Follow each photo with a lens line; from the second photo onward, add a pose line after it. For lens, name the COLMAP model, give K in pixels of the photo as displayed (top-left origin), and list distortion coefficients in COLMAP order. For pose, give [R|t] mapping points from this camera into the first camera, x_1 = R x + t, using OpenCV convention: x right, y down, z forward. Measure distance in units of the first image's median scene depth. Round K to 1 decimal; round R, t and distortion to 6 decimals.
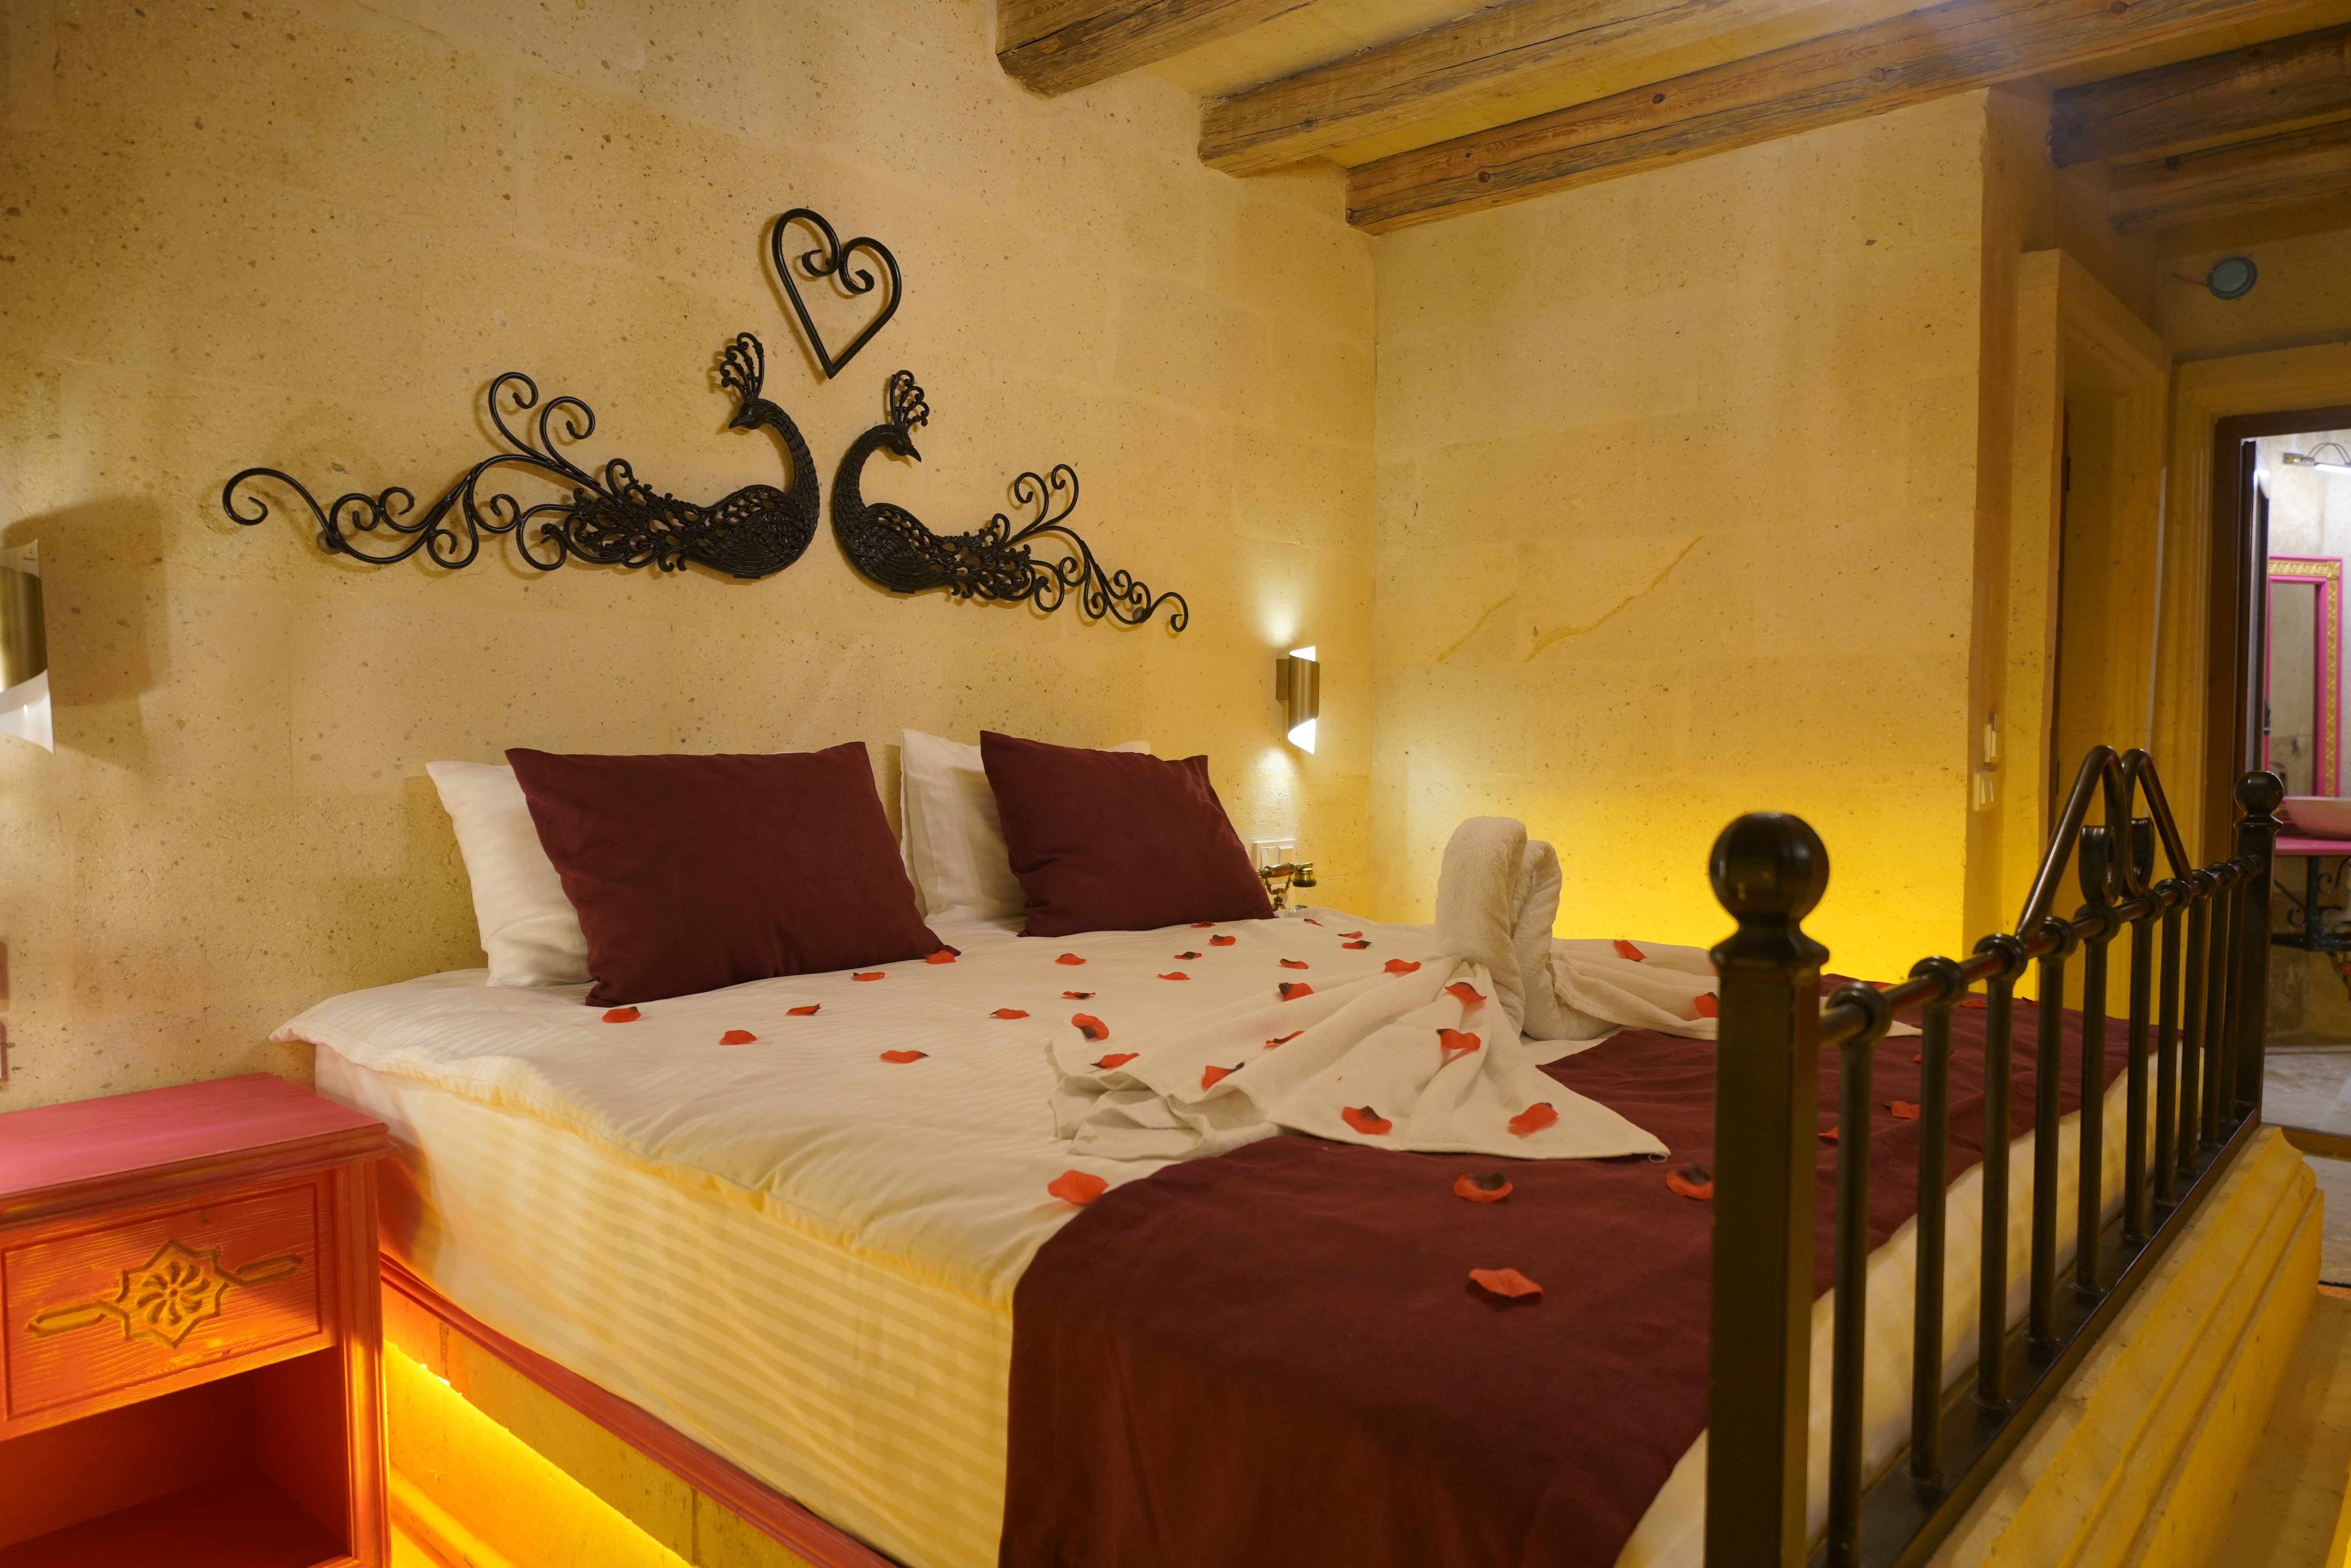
lens RADIAL K [[1571.9, 0, 1170.1], [0, 1571.9, 785.8], [0, 0, 1]] dist [0.002119, 0.000004]
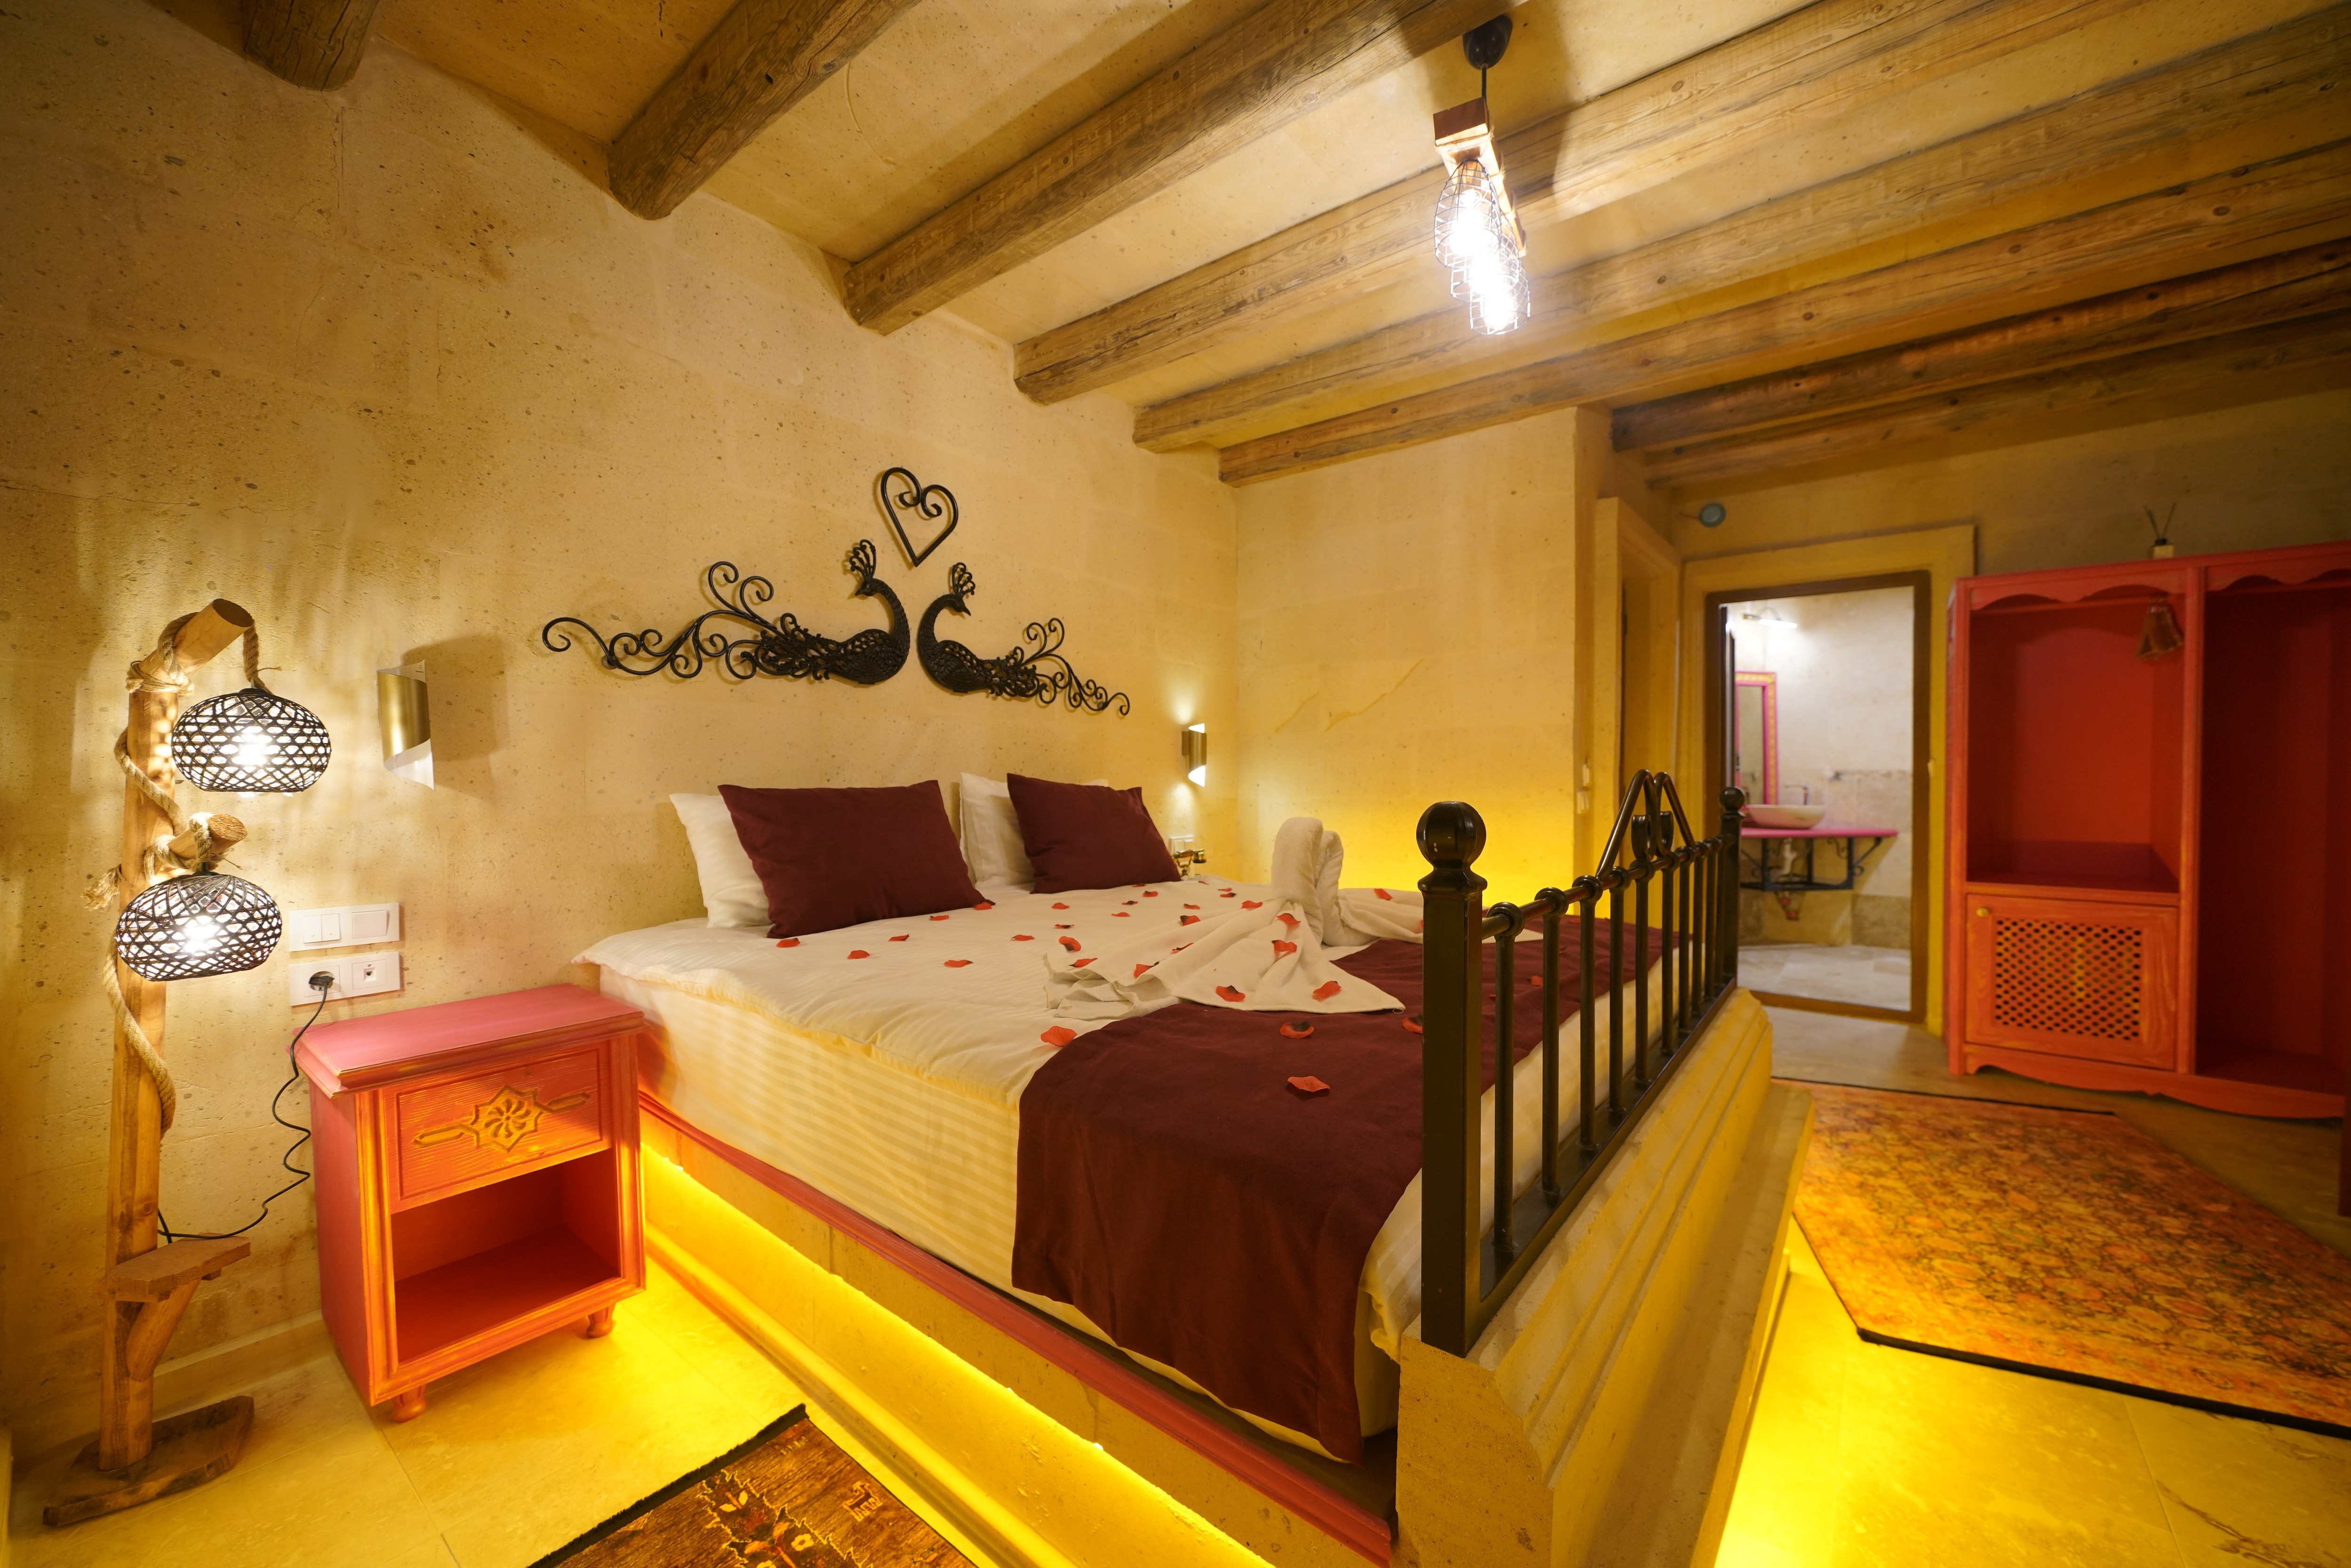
lens RADIAL K [[913.2, 0, 1175.9], [0, 913.2, 789.3], [0, 0, 1]] dist [0.001611, -0.000639]
pose [[0.998405, -0.010850, 0.055408, 0.006995], [0.012044, 0.999701, -0.021260, 0.006016], [-0.055161, 0.021893, 0.998237, 0.004152]]
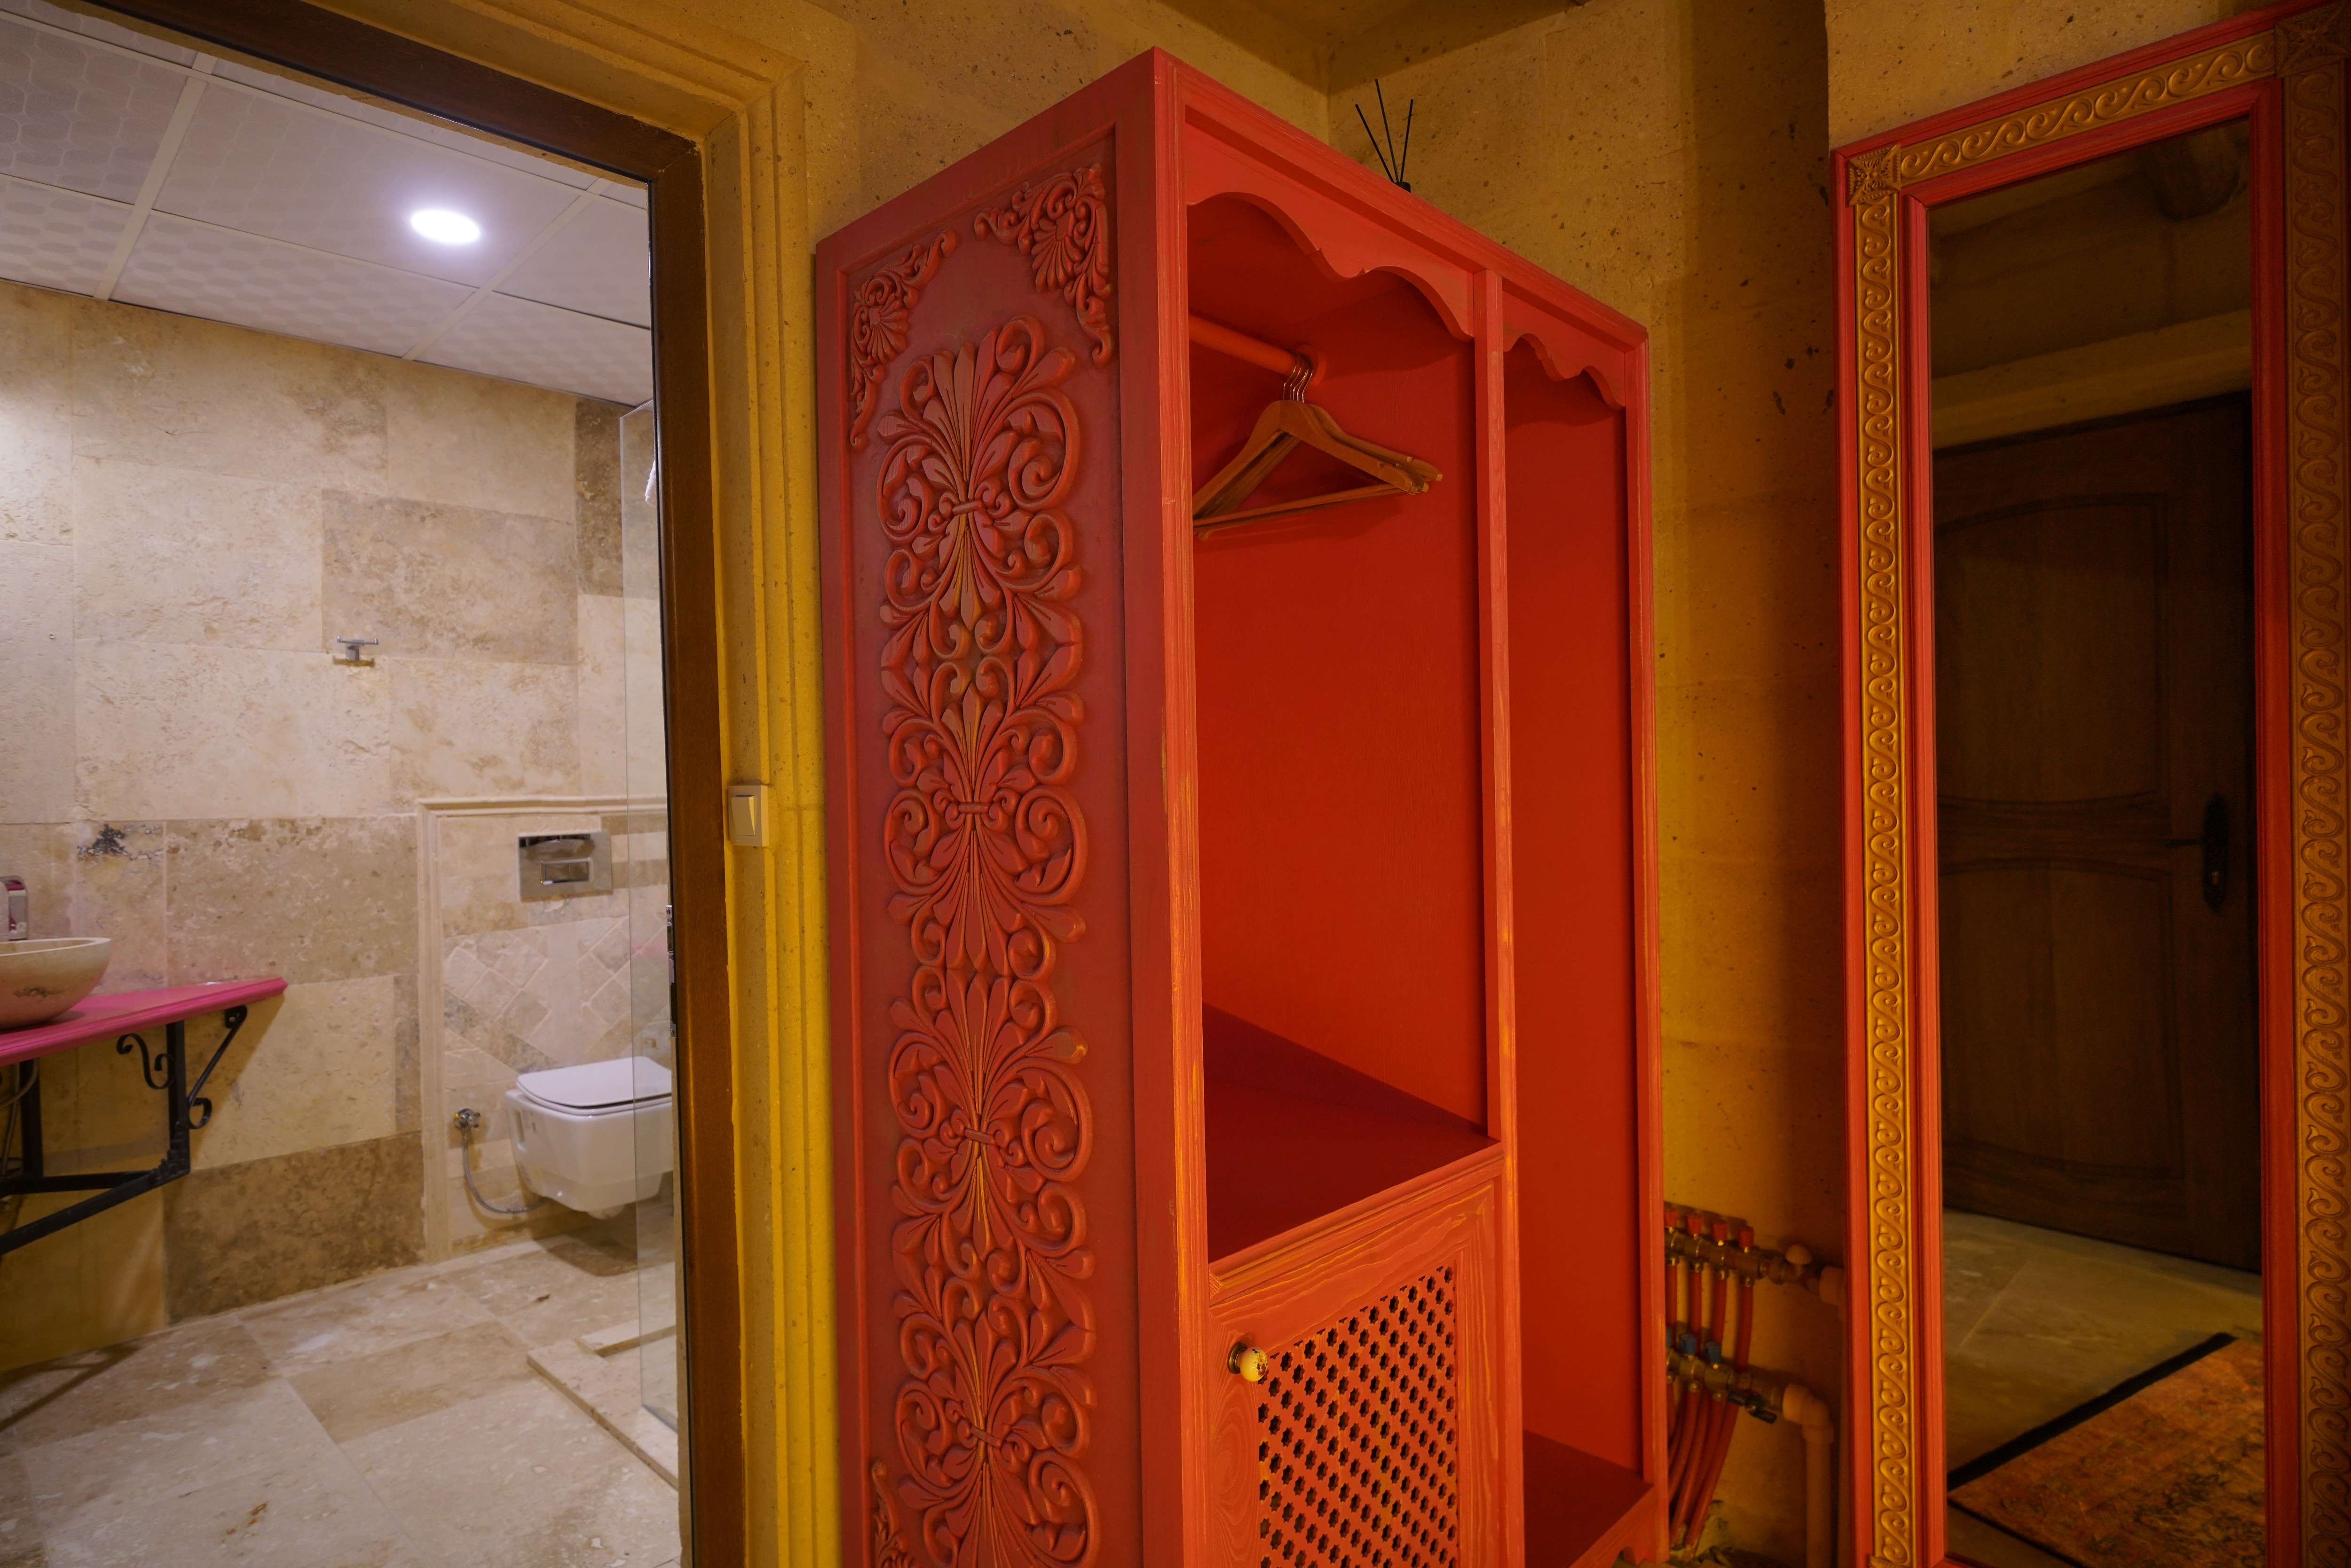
lens RADIAL K [[1281.2, 0, 1170.1], [0, 1281.2, 787.4], [0, 0, 1]] dist [0.001904, -0.000028]
pose [[0.052640, -0.011138, 0.998551, 0.707619], [0.062282, 0.998028, 0.007849, -0.050096], [-0.996669, 0.061778, 0.053229, 1.168025]]
